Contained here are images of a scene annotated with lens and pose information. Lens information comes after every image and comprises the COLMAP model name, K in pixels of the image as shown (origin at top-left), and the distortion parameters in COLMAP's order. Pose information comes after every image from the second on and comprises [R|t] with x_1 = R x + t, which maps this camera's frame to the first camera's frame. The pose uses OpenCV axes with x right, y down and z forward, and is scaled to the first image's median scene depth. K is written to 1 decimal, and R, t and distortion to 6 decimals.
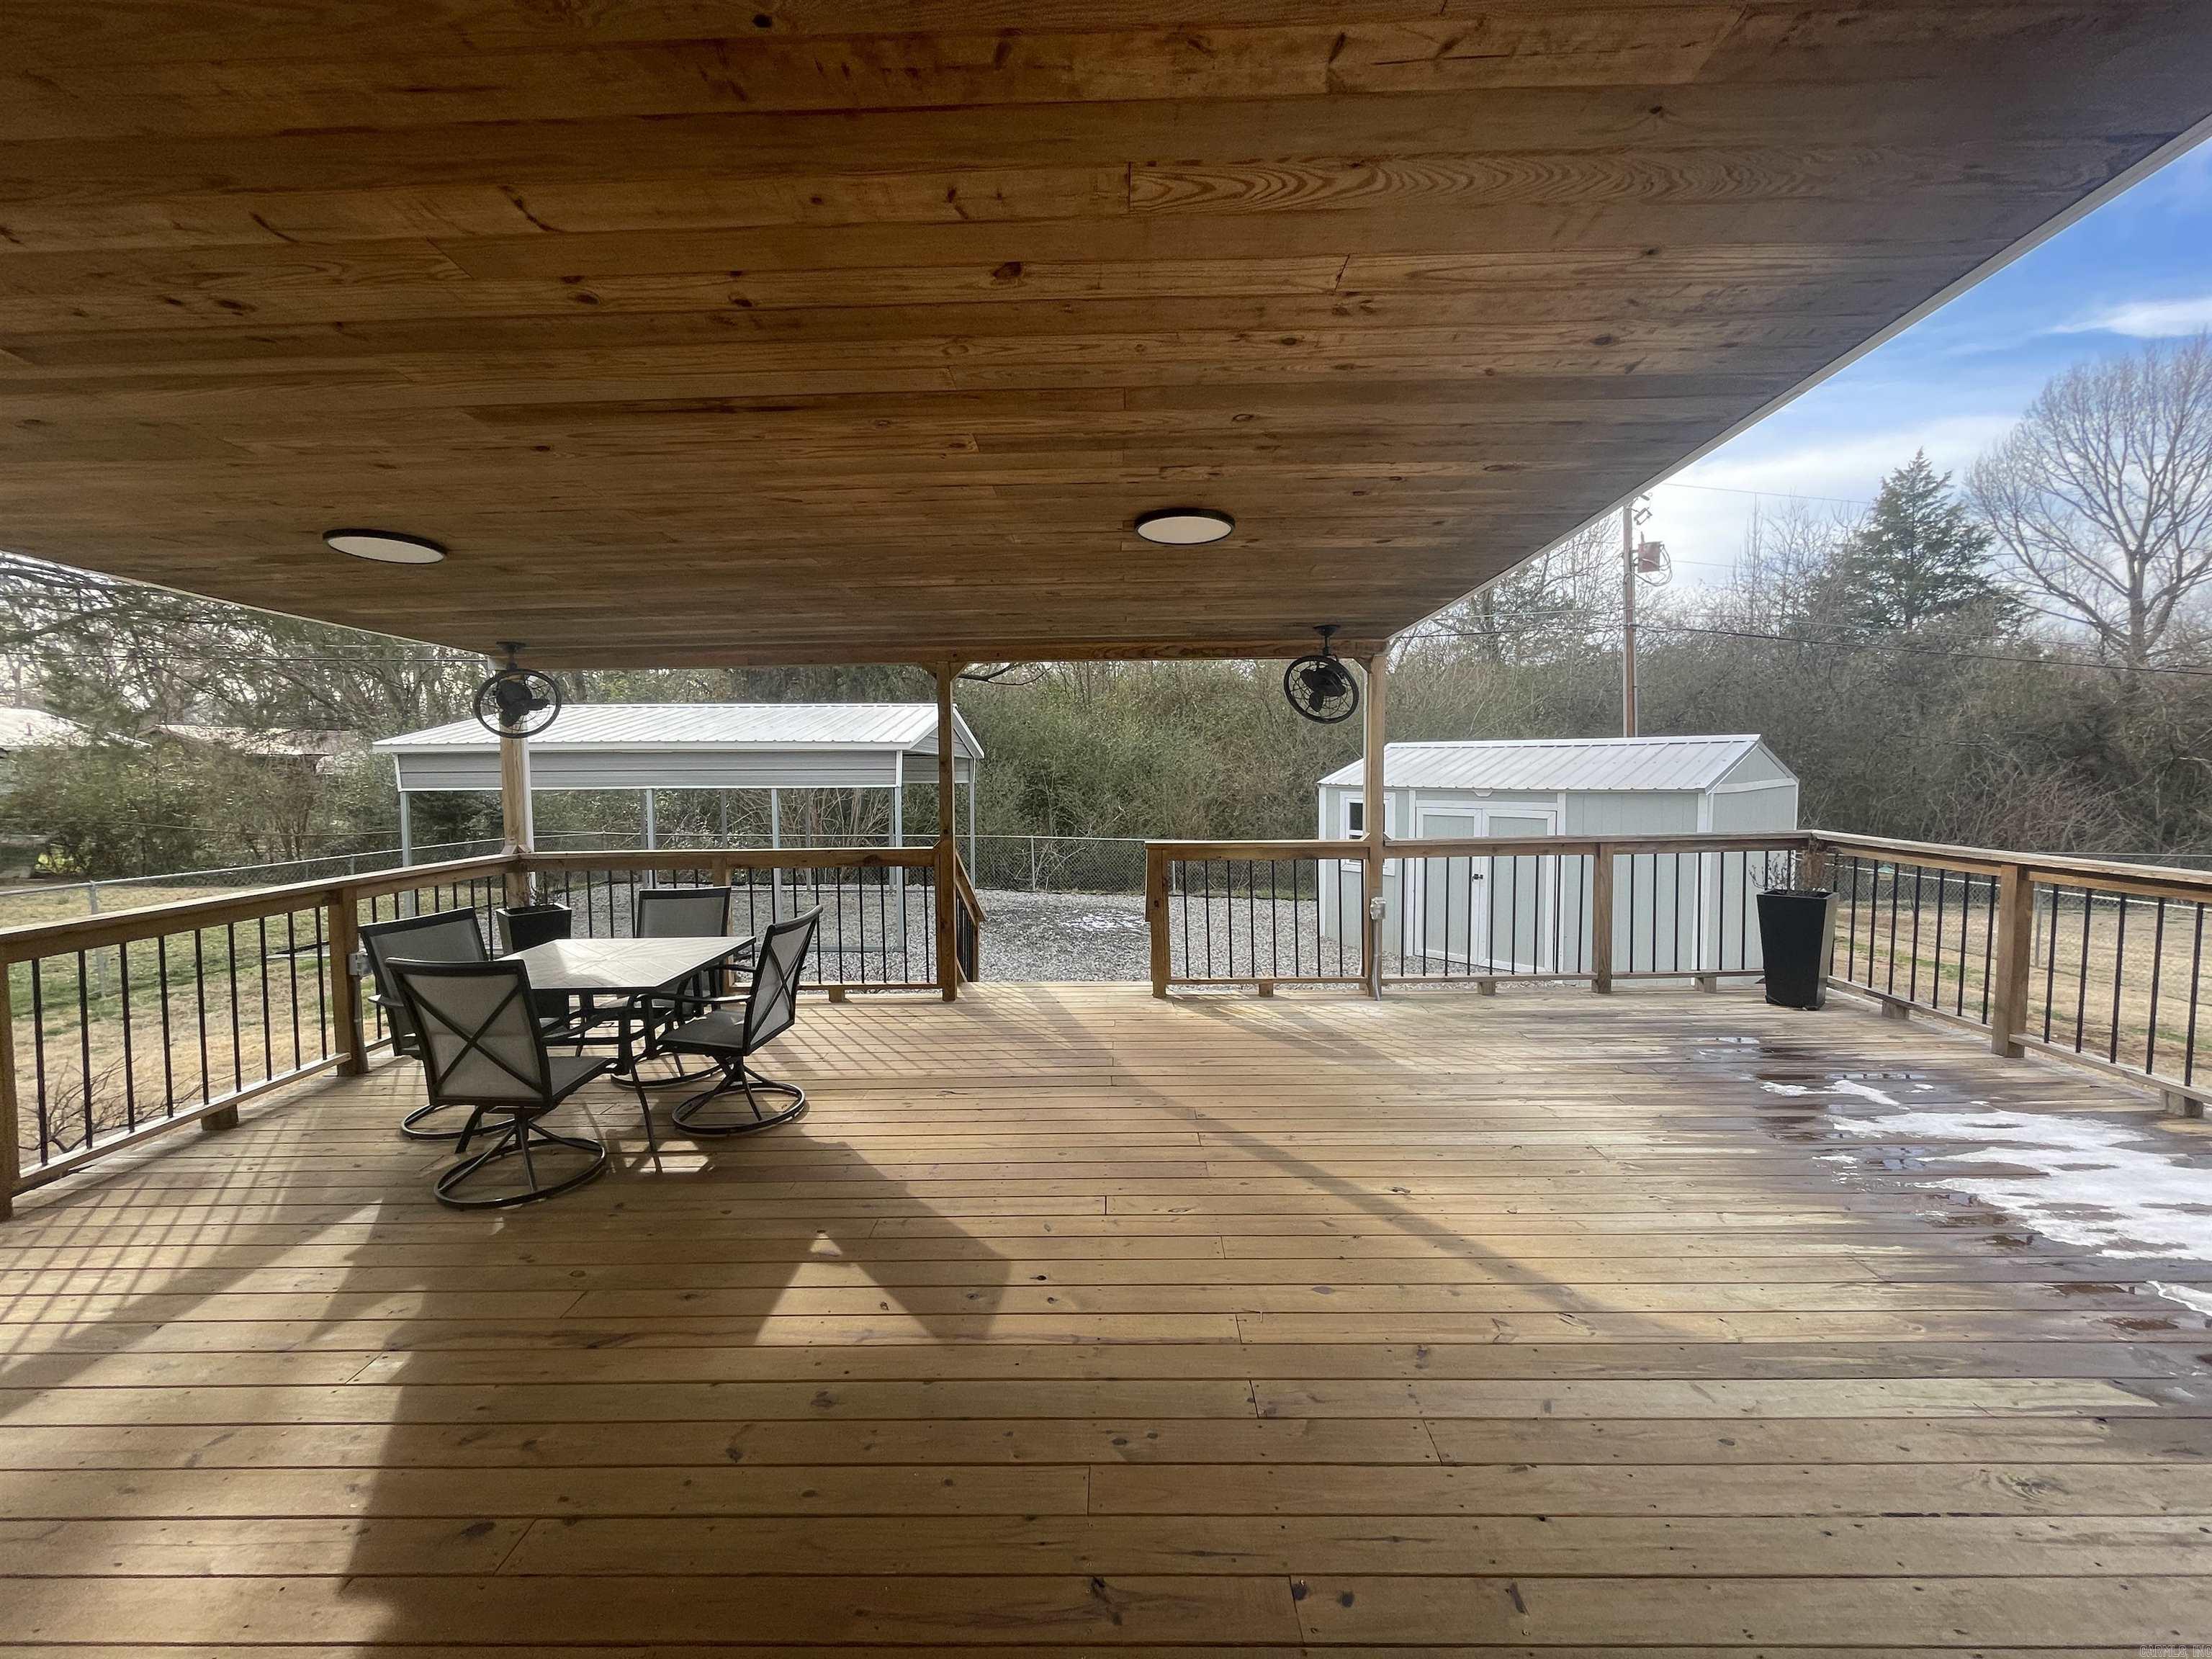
lens RADIAL K [[894.2, 0, 1102.8], [0, 894.2, 825.5], [0, 0, 1]] dist [-0.003911, 0.000166]
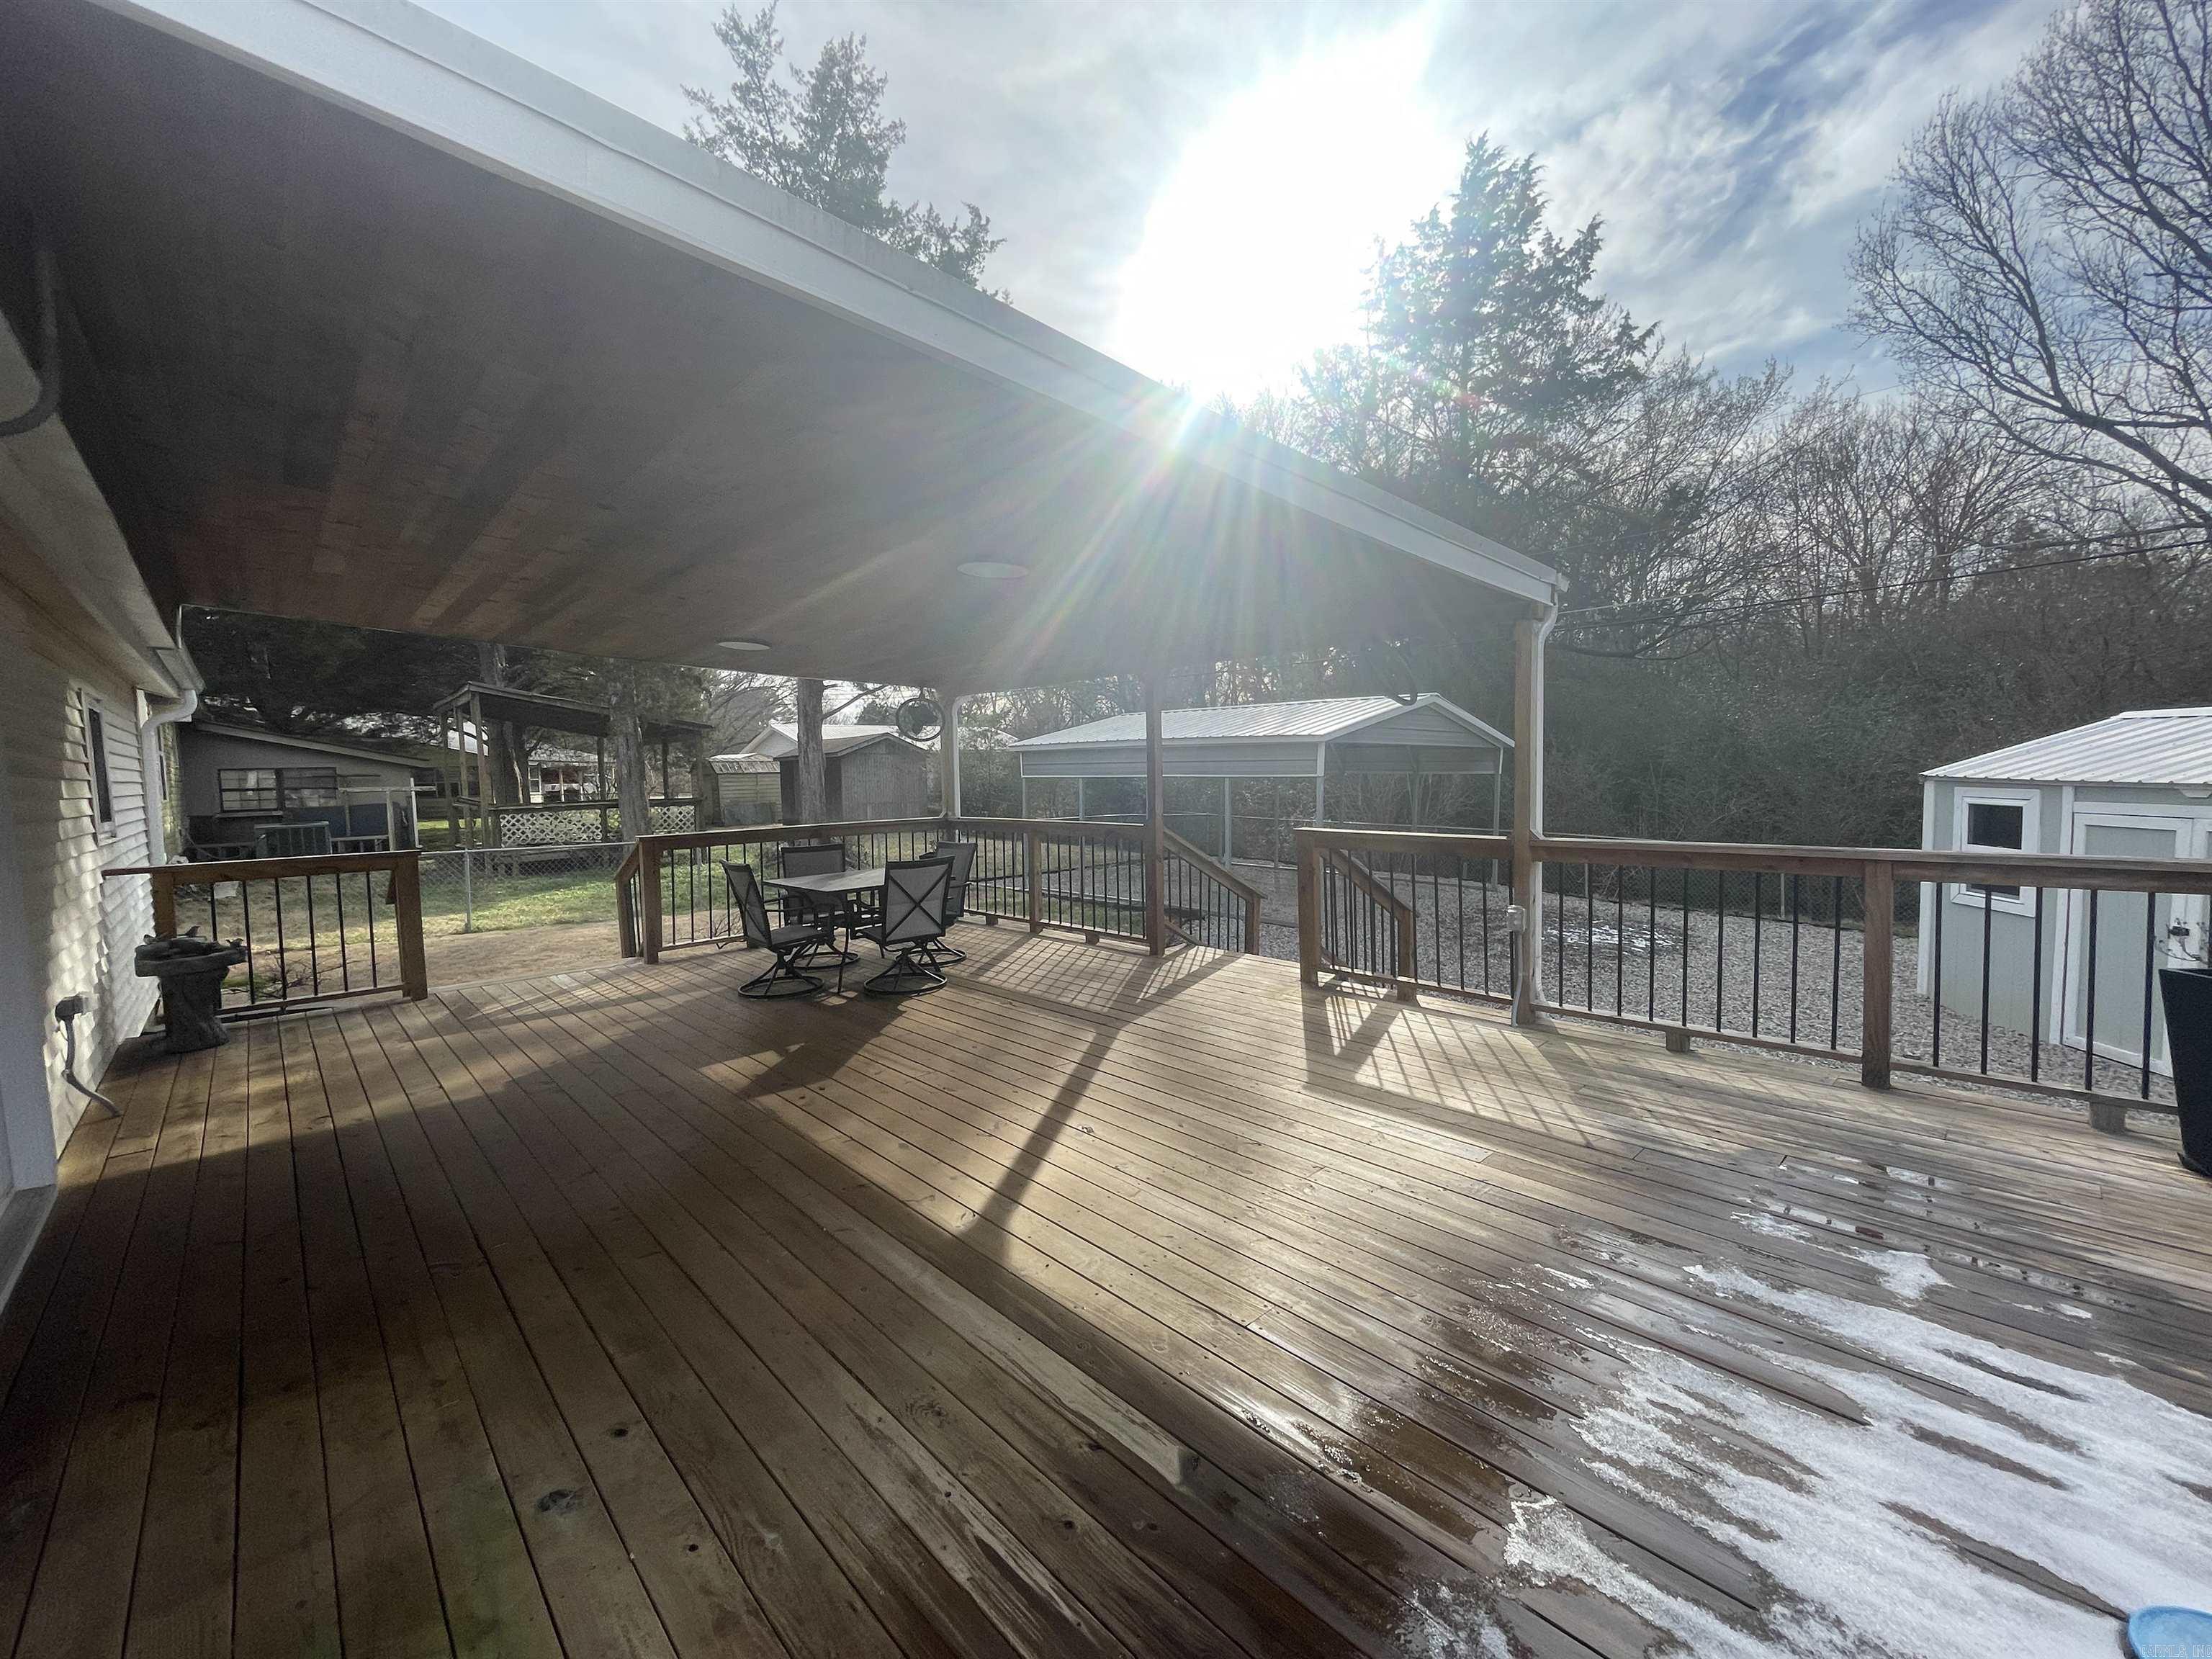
lens RADIAL K [[894.2, 0, 1102.9], [0, 894.2, 829.6], [0, 0, 1]] dist [-0.003911, 0.000166]
pose [[0.698626, 0.046913, -0.713947, 0.931367], [-0.037929, 0.998873, 0.028521, -0.002461], [0.714481, 0.007154, 0.699618, 0.181855]]
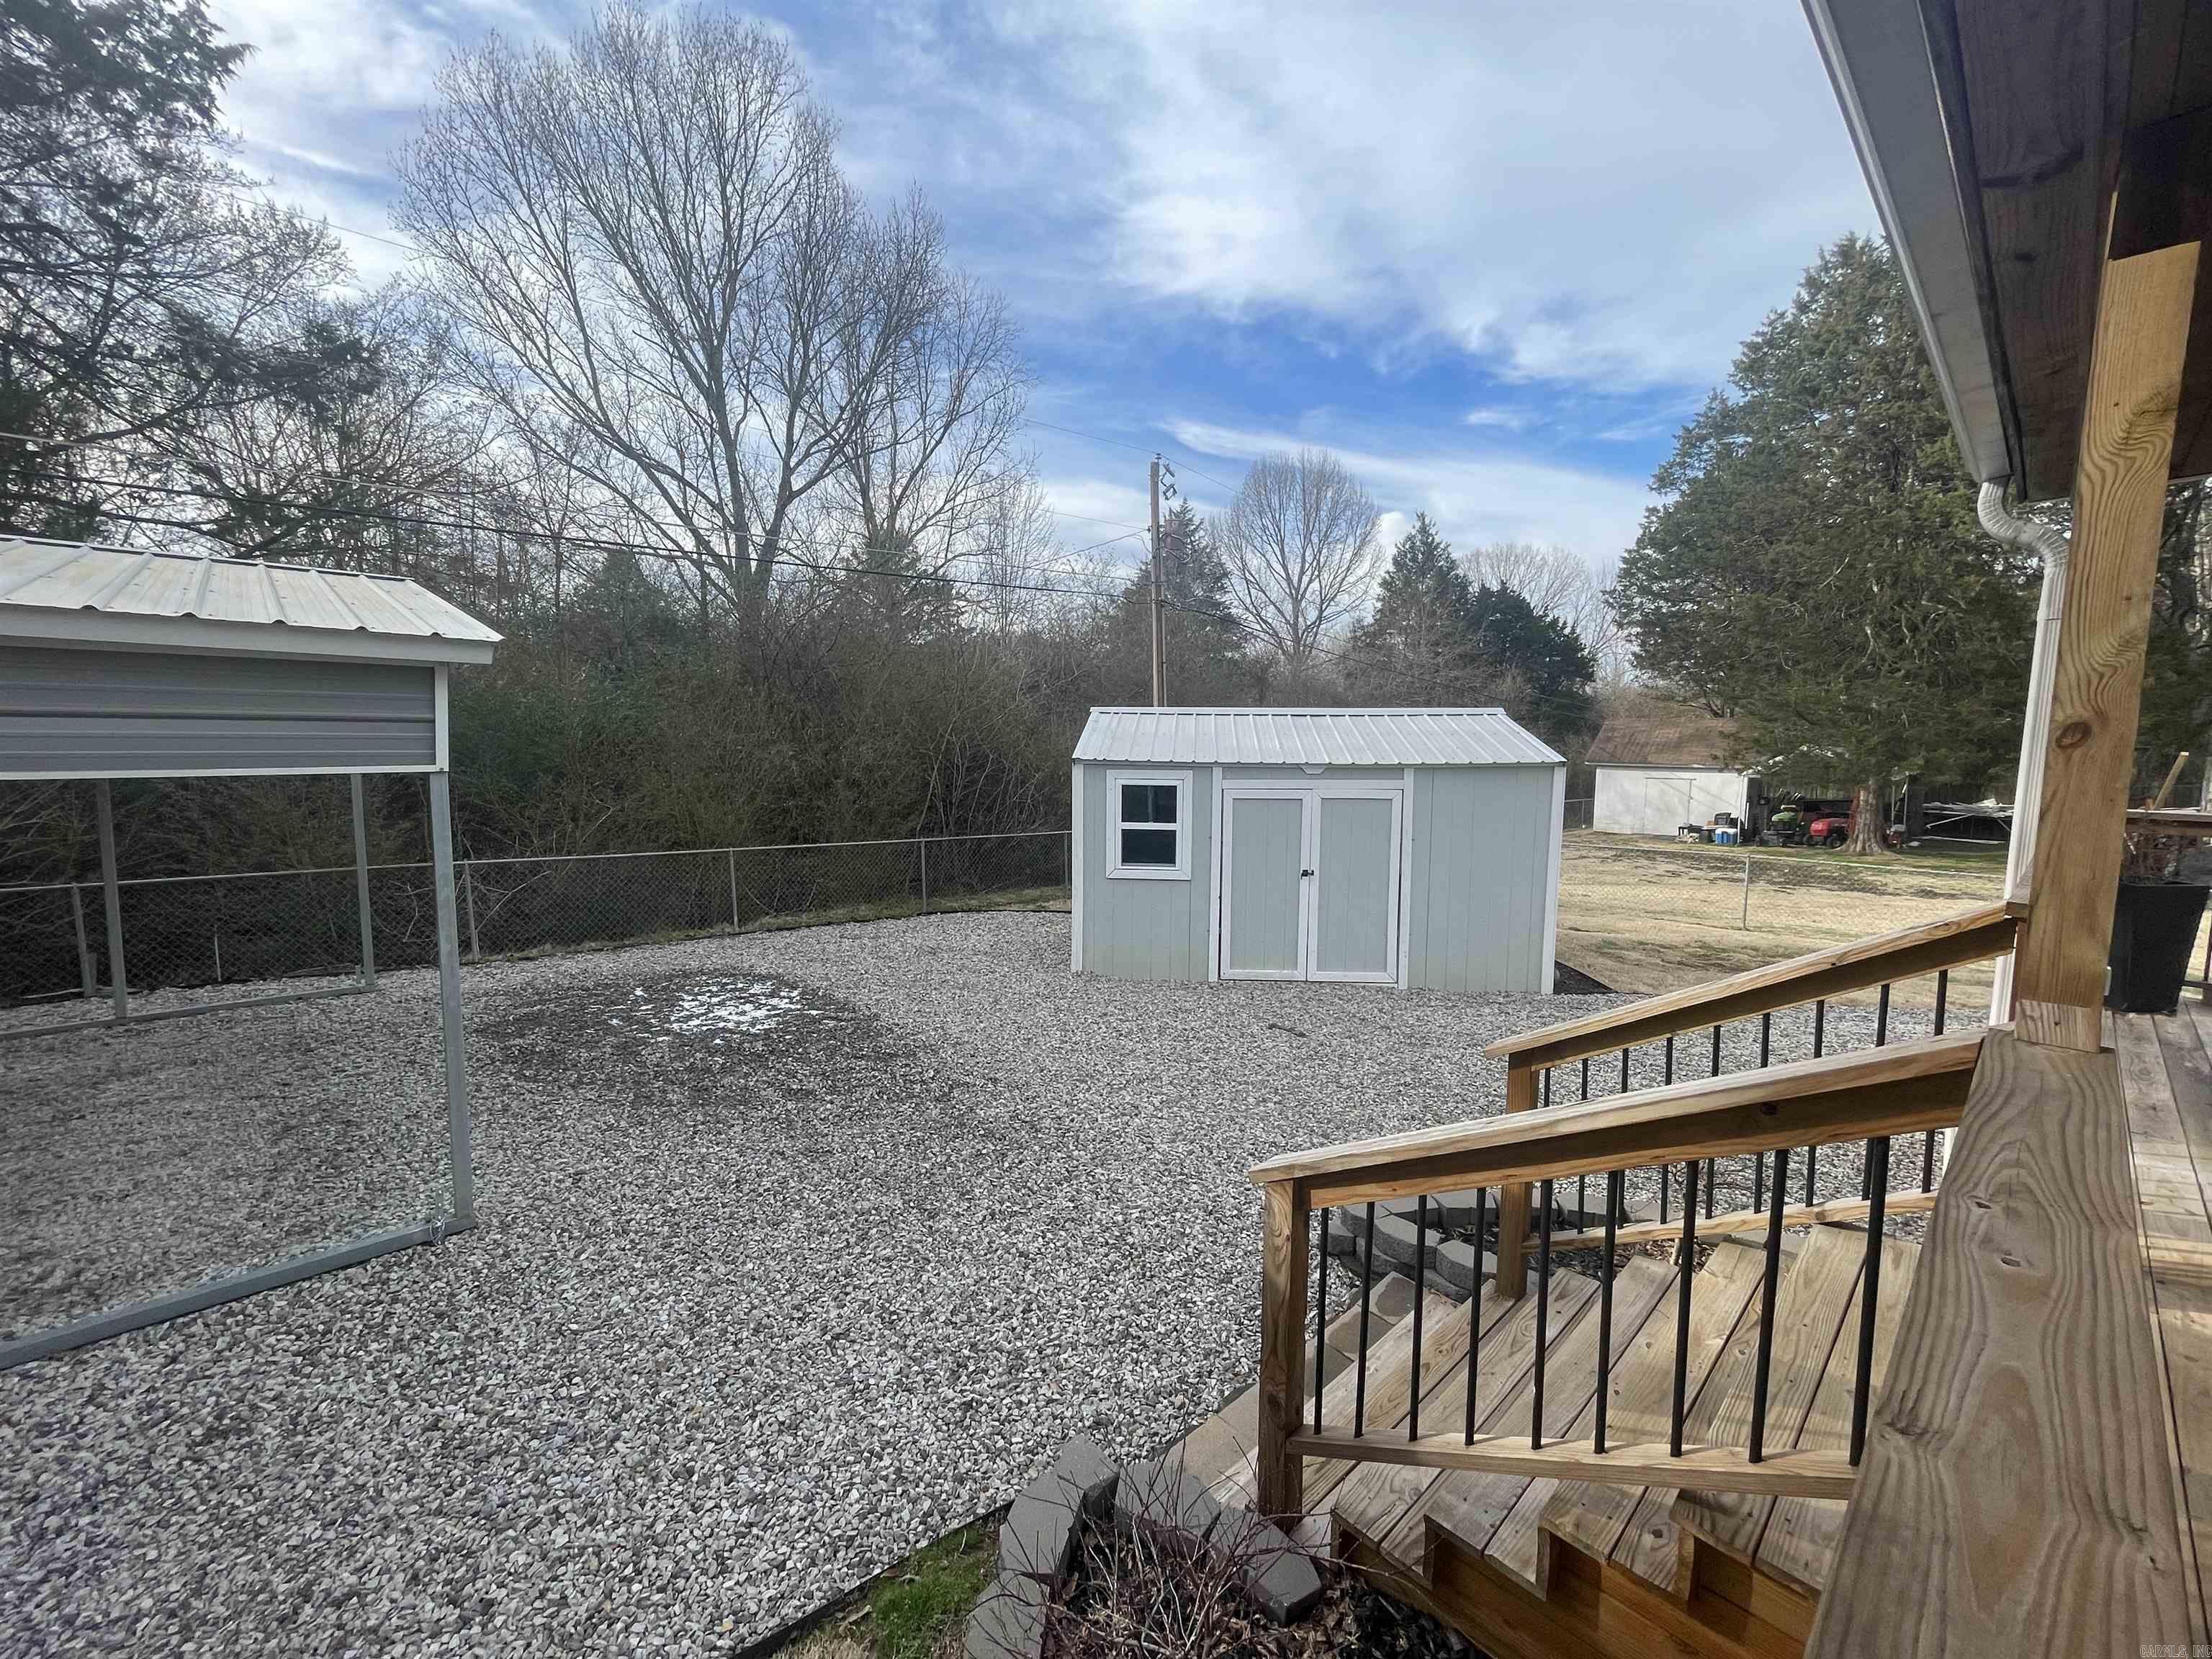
lens RADIAL K [[894.2, 0, 1101.3], [0, 894.2, 826.9], [0, 0, 1]] dist [-0.003911, 0.000166]
pose [[0.721186, -0.057280, 0.690369, -0.748331], [0.039933, 0.998356, 0.041118, -0.070109], [-0.691590, -0.002085, 0.722288, 1.499788]]
